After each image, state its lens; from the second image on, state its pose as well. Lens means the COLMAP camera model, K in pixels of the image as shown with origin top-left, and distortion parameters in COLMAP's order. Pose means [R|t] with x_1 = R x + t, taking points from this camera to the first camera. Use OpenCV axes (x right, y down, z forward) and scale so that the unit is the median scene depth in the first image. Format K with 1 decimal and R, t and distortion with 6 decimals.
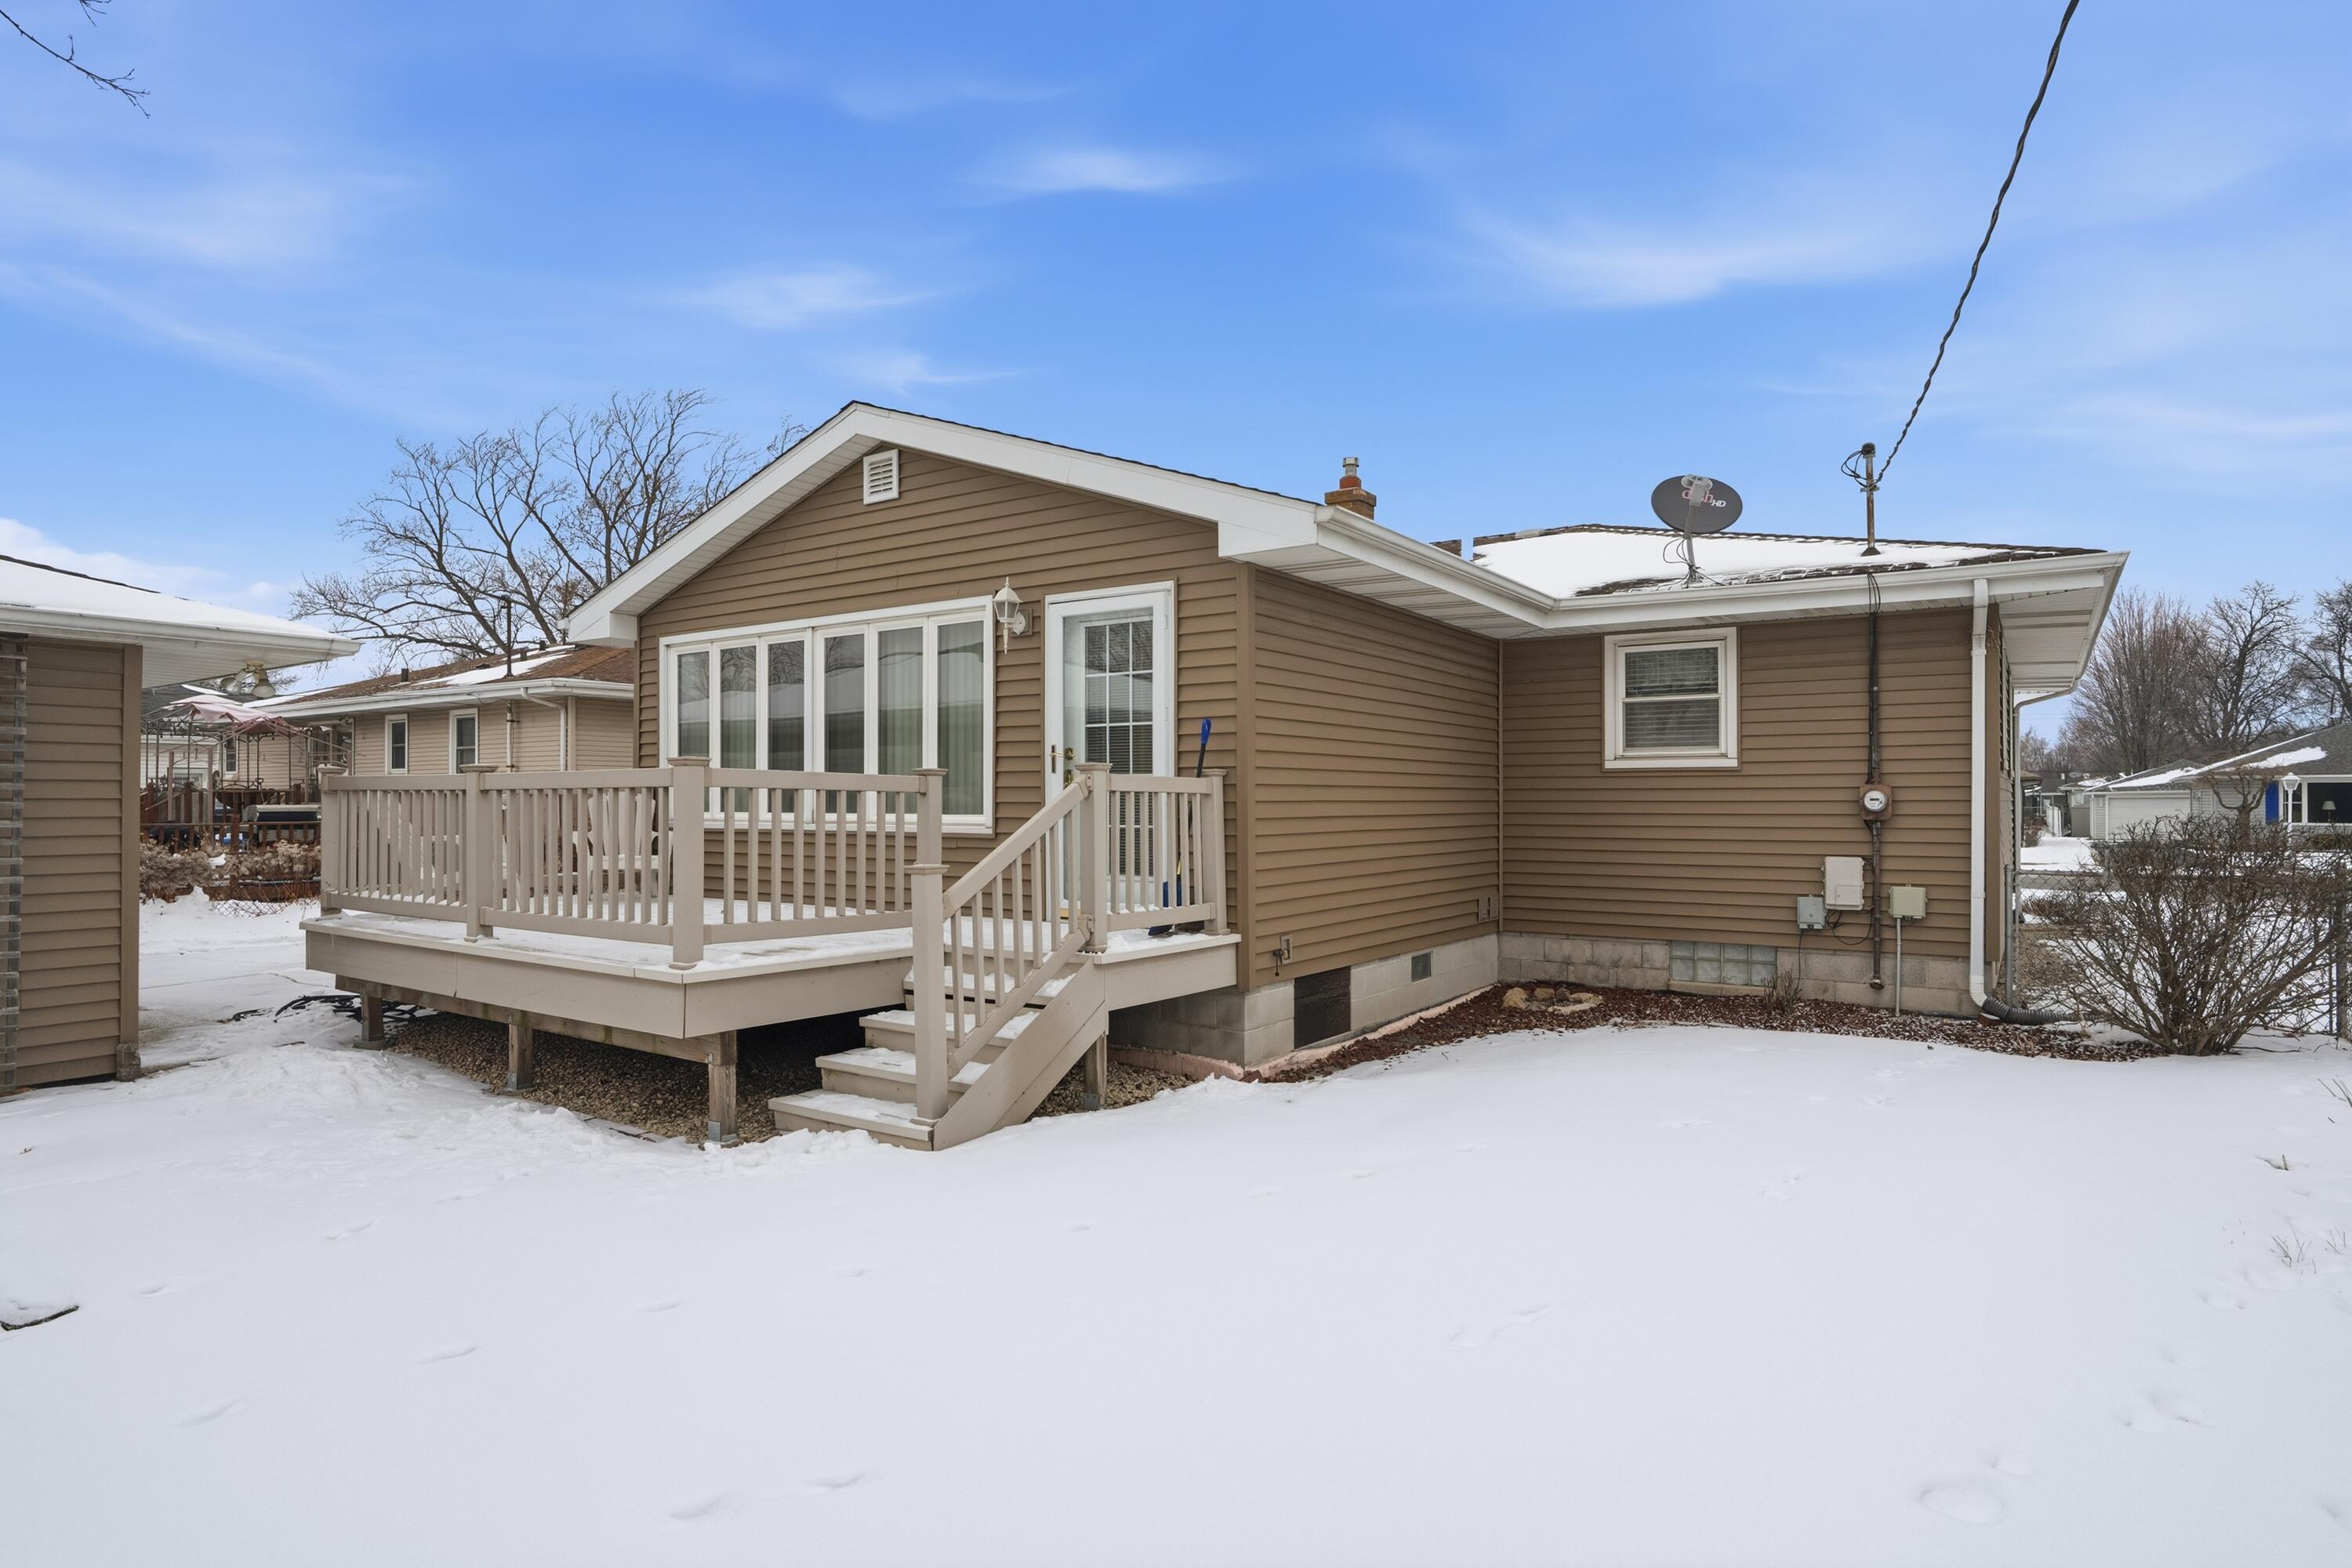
lens RADIAL K [[1272.0, 0, 1183.7], [0, 1272.0, 783.8], [0, 0, 1]] dist [-0.016440, 0.005536]
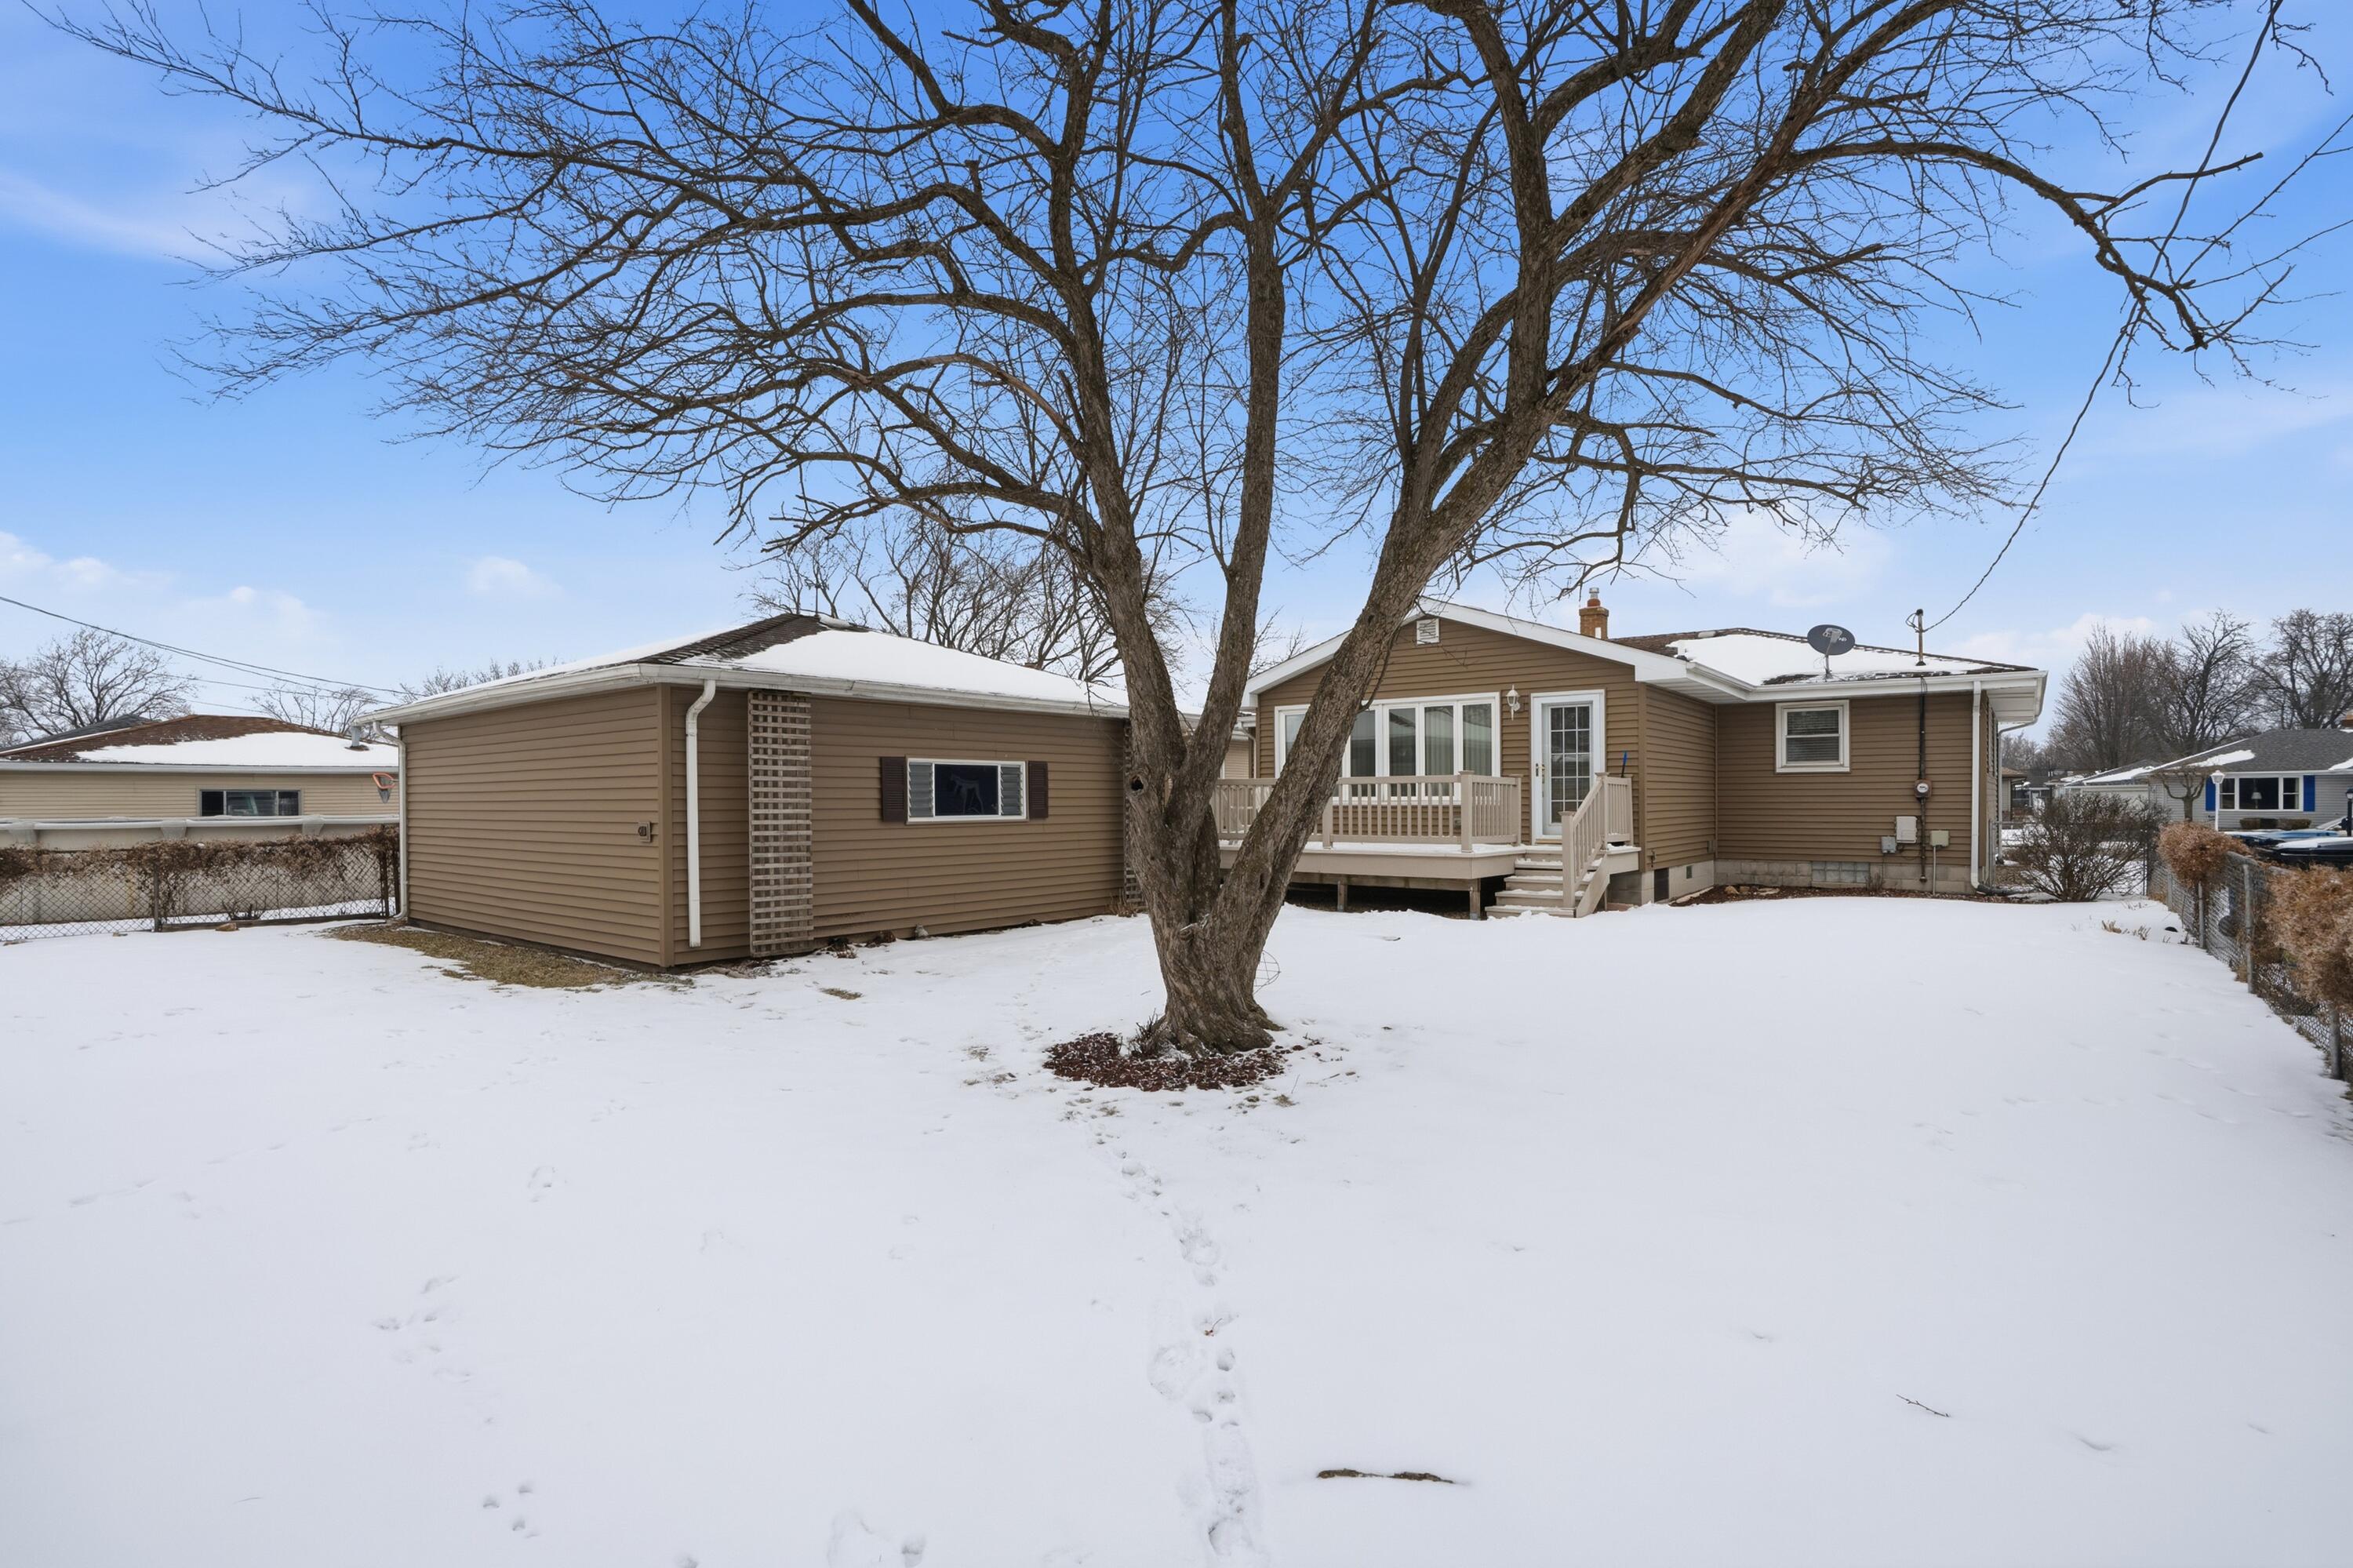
lens RADIAL K [[1152.5, 0, 1169.1], [0, 1152.5, 798.7], [0, 0, 1]] dist [-0.033256, 0.015653]
pose [[0.998493, -0.003635, -0.054761, -0.531501], [0.004364, 0.999903, 0.013203, 0.001145], [0.054708, -0.013422, 0.998412, -0.842008]]
